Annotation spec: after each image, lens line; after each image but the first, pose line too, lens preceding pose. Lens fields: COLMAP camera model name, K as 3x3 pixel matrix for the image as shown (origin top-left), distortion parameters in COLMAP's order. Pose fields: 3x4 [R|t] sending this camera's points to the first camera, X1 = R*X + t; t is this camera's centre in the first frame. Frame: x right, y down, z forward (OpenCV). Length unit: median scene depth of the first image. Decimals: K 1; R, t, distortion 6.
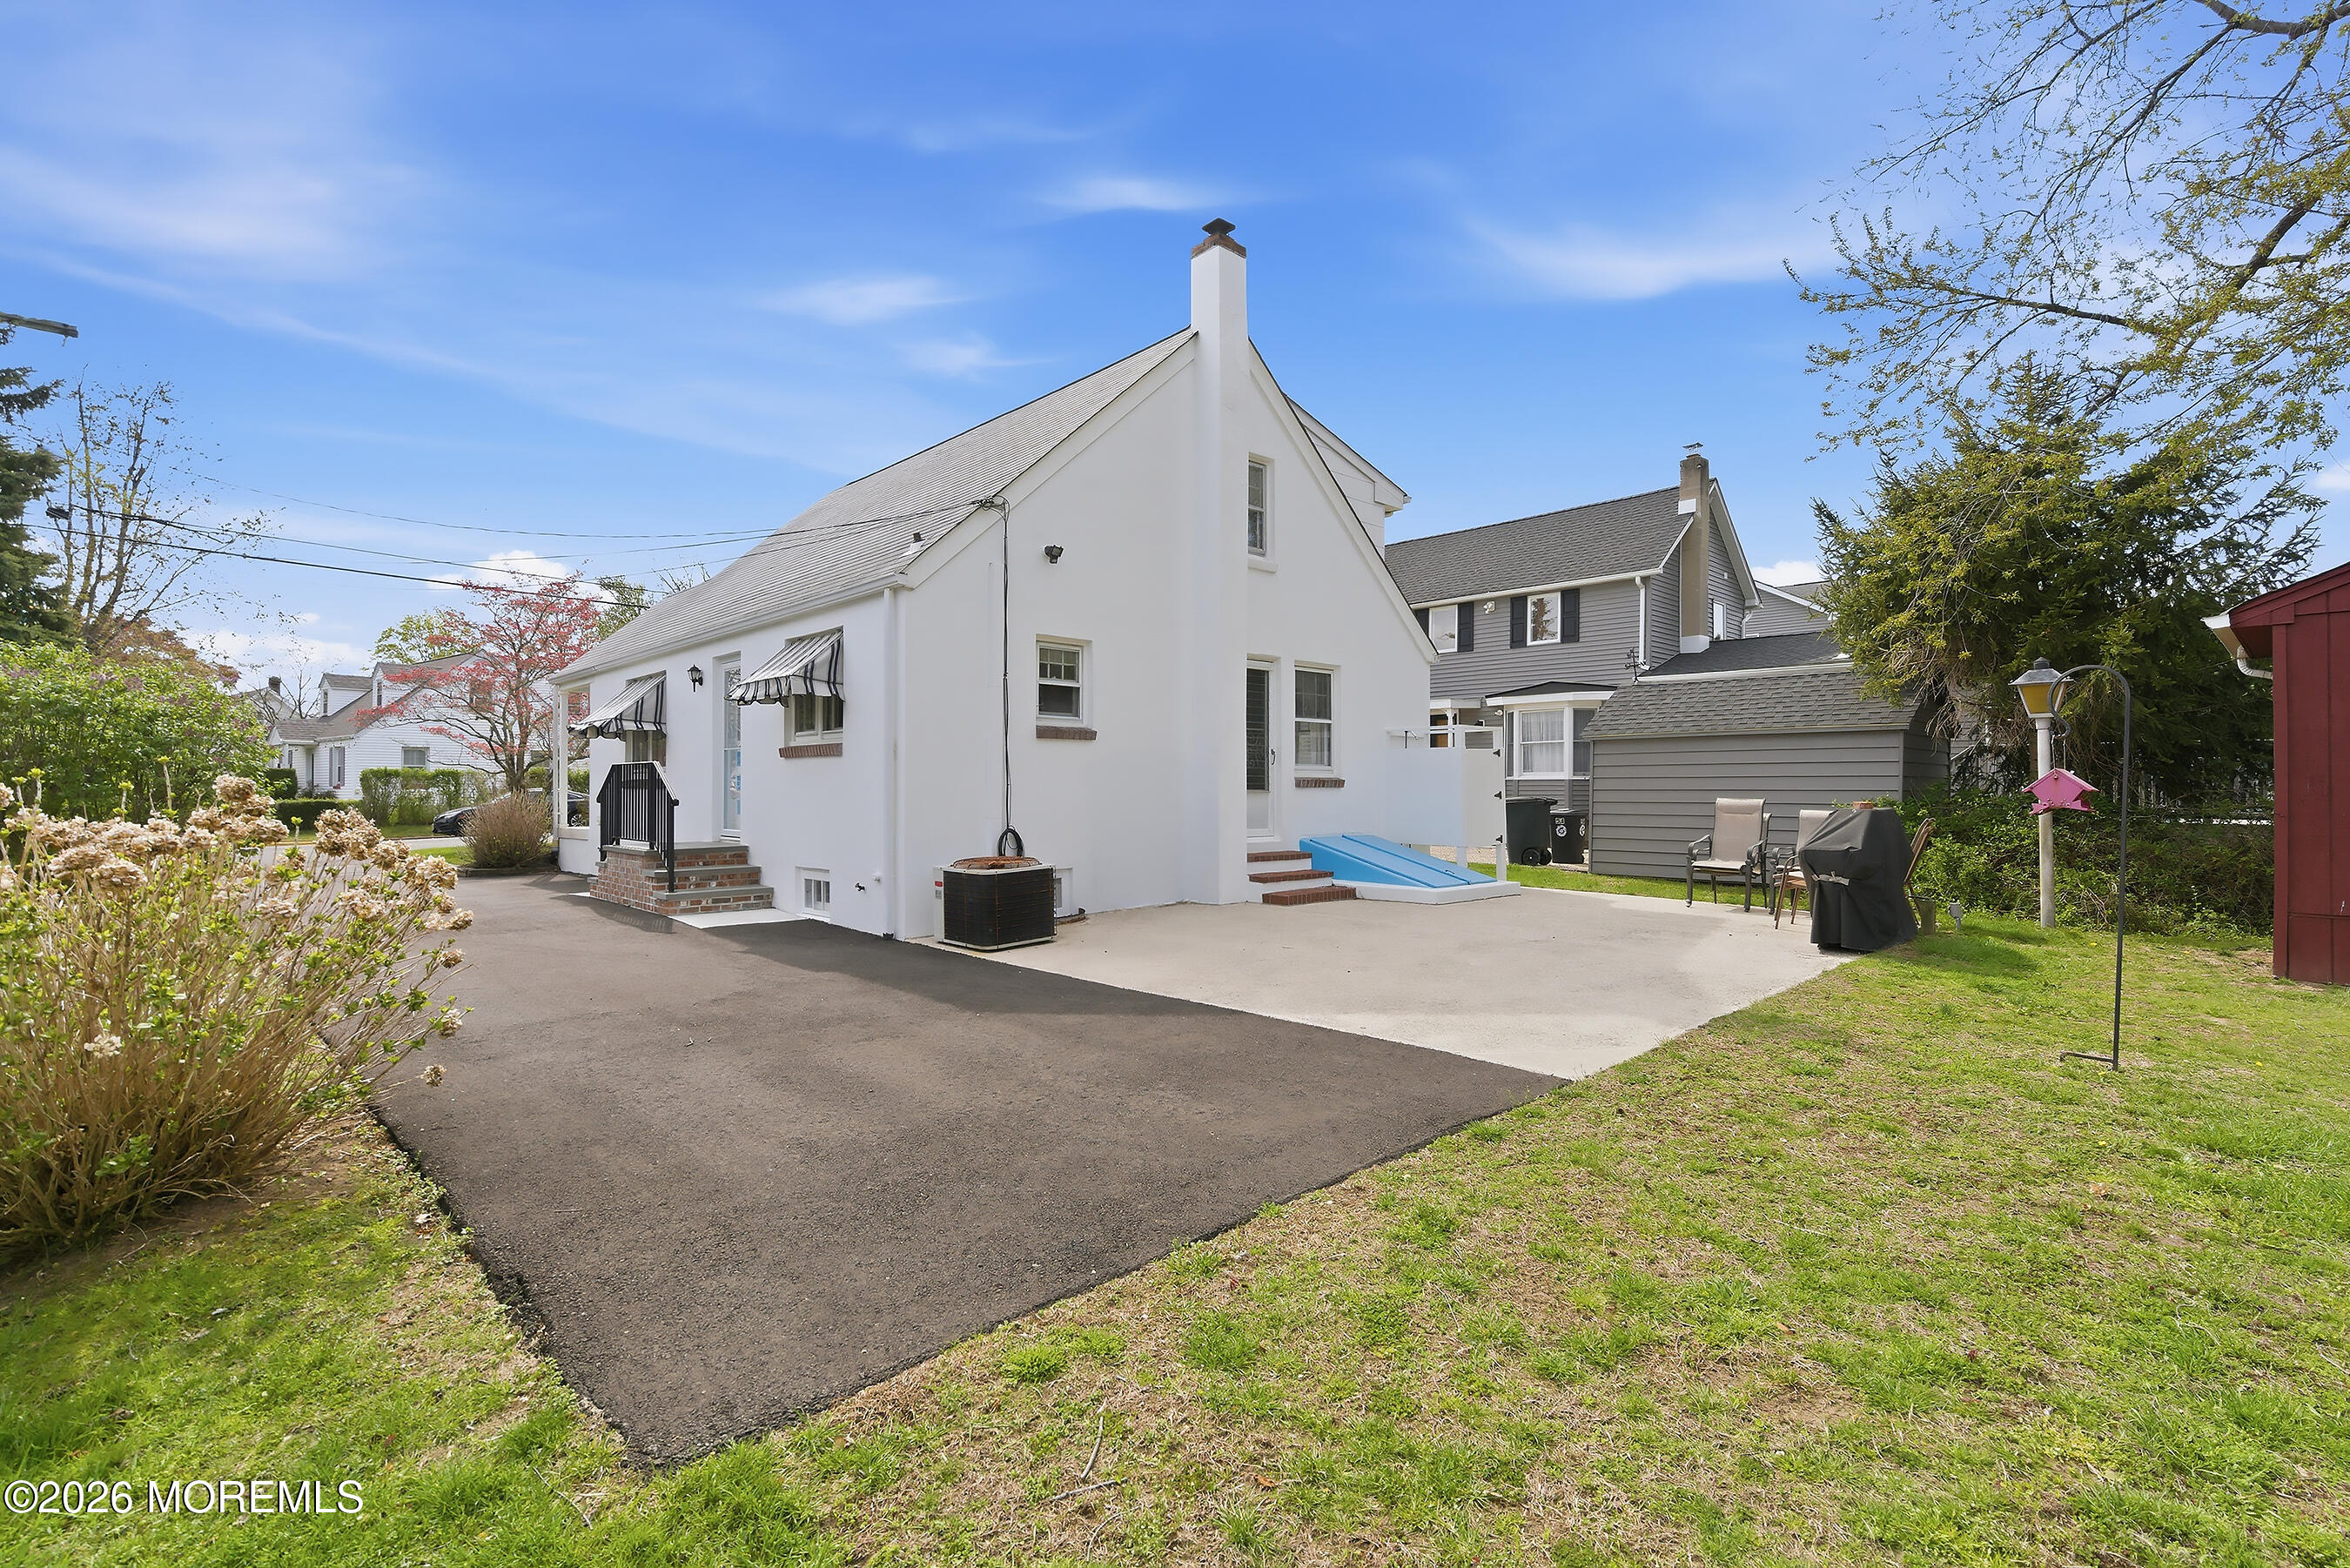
lens RADIAL K [[1070.8, 0, 1188.1], [0, 1070.8, 783.3], [0, 0, 1]] dist [0.001209, 0.000078]
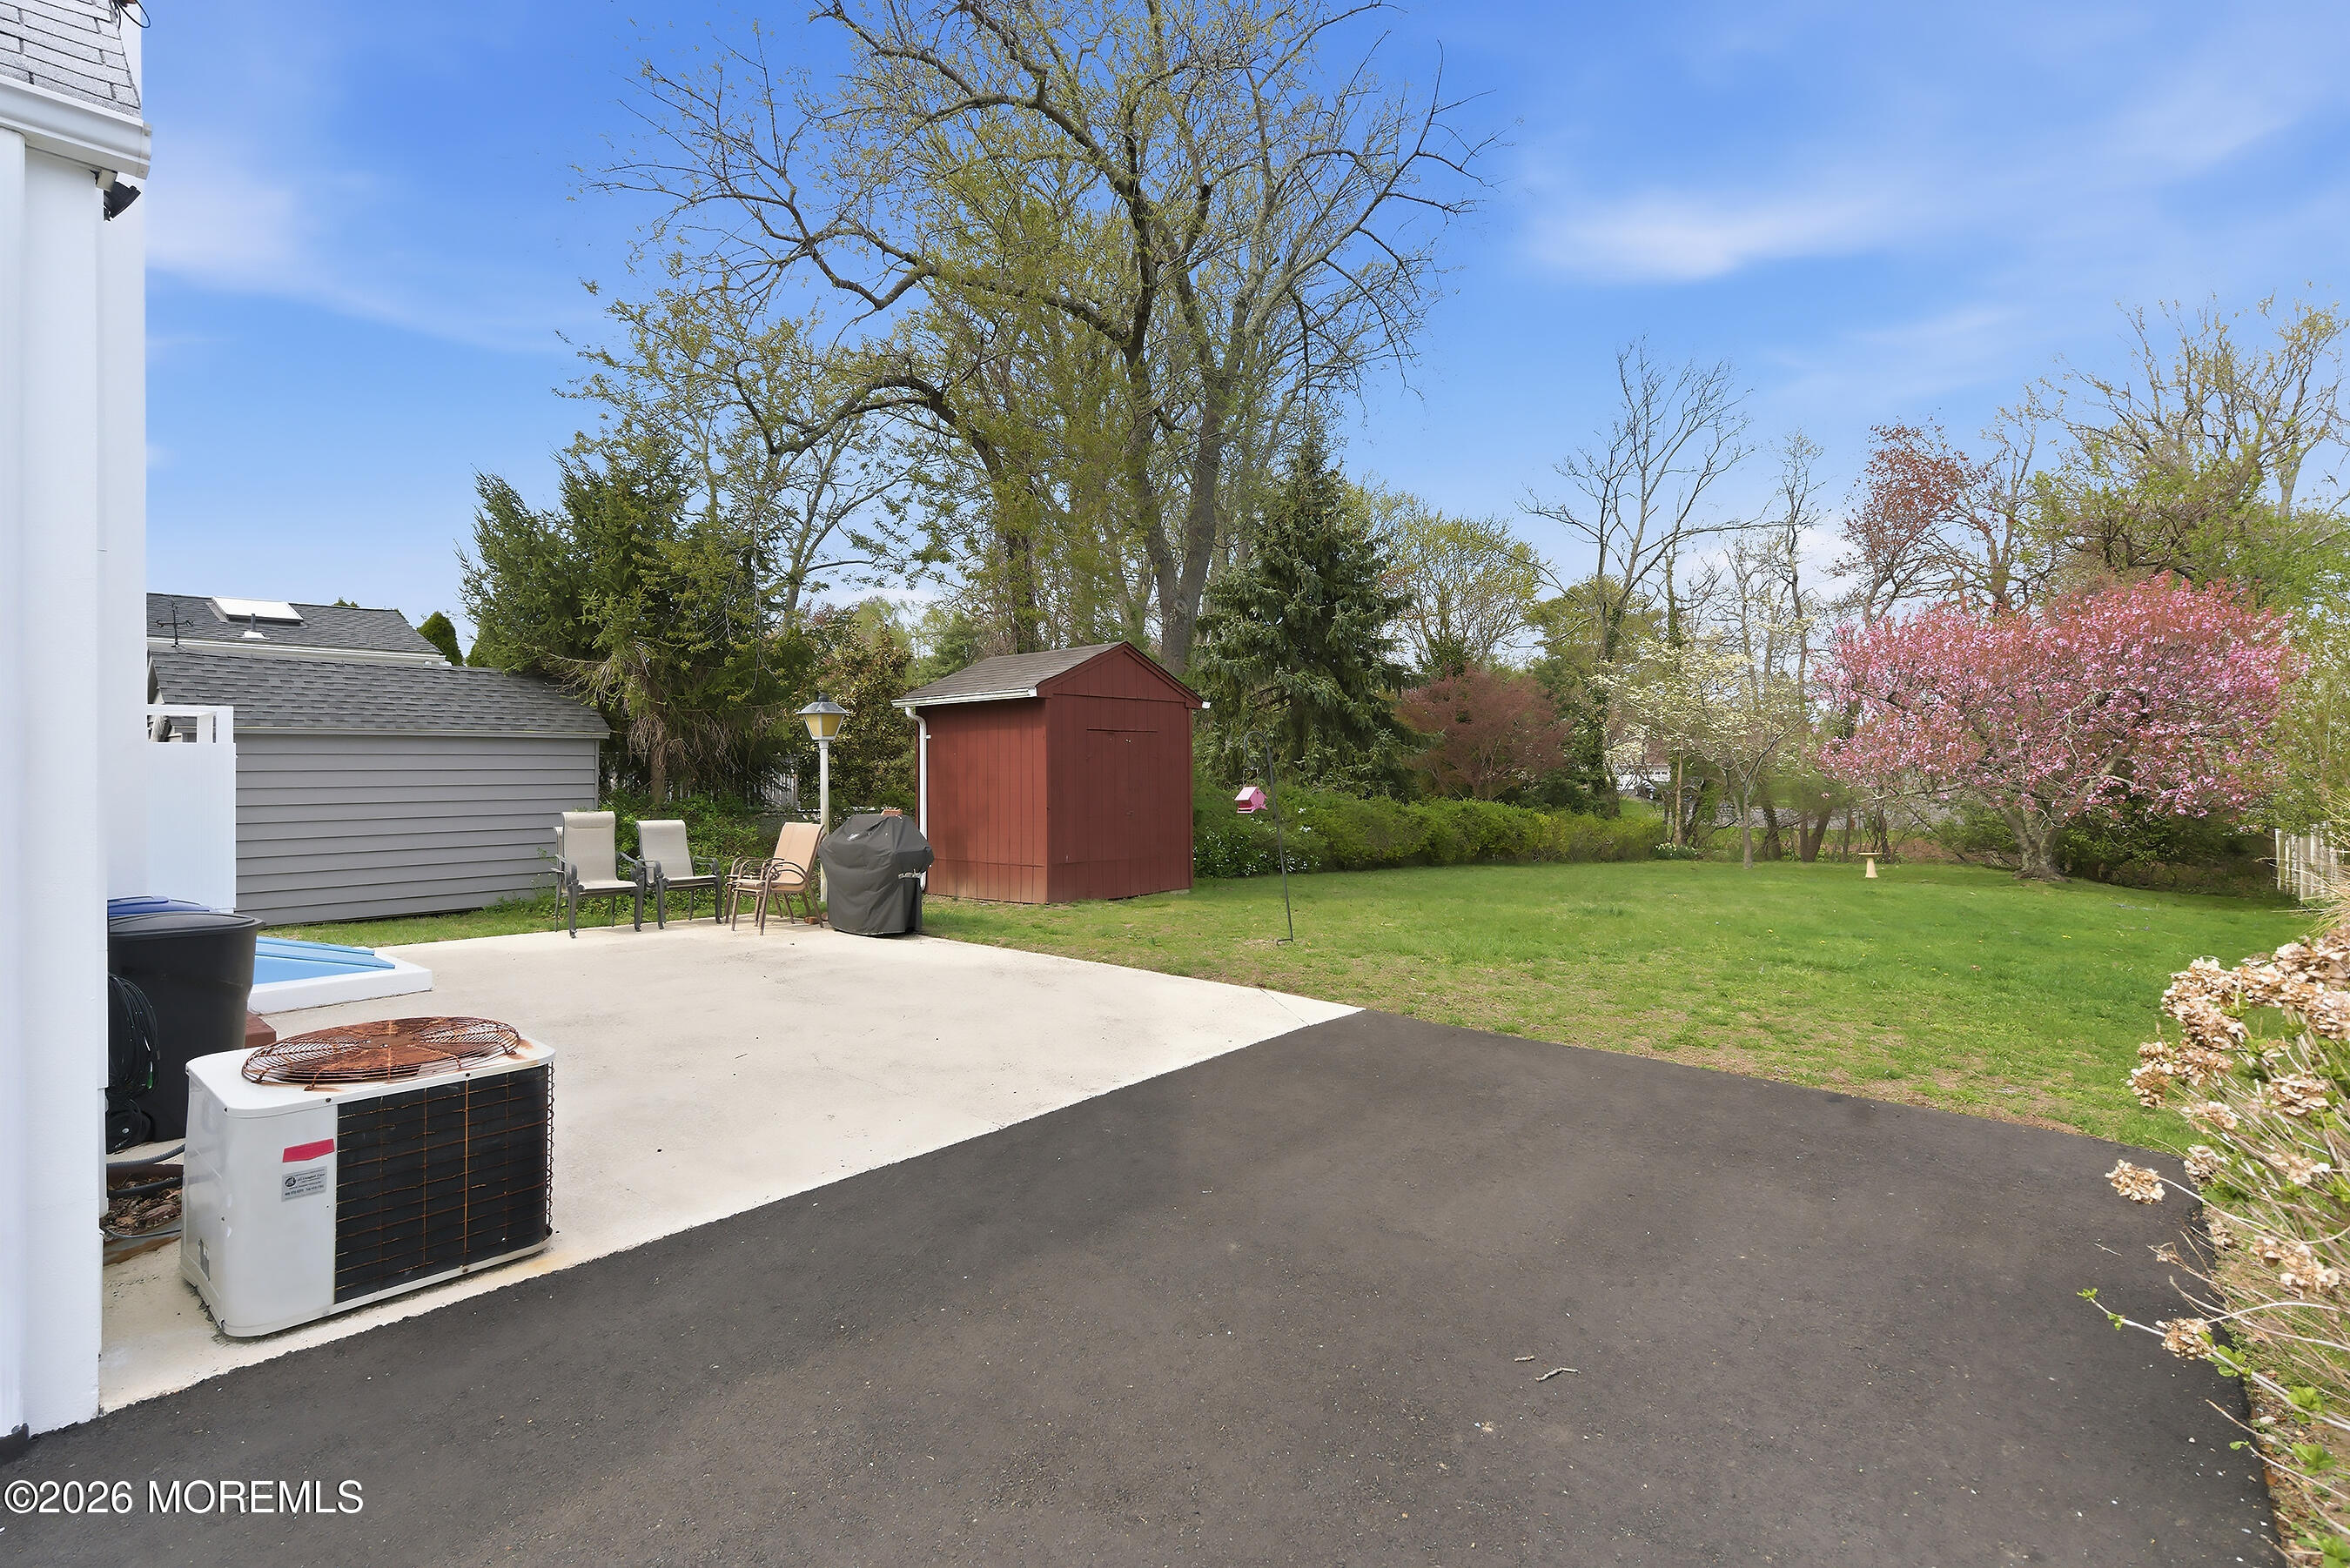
lens RADIAL K [[1070.8, 0, 1188.1], [0, 1070.8, 783.3], [0, 0, 1]] dist [0.001209, 0.000078]
pose [[-0.078384, -0.009593, 0.996877, -1.058775], [0.002427, 0.999949, 0.009814, -0.043202], [-0.996920, 0.003189, -0.078357, 1.352501]]
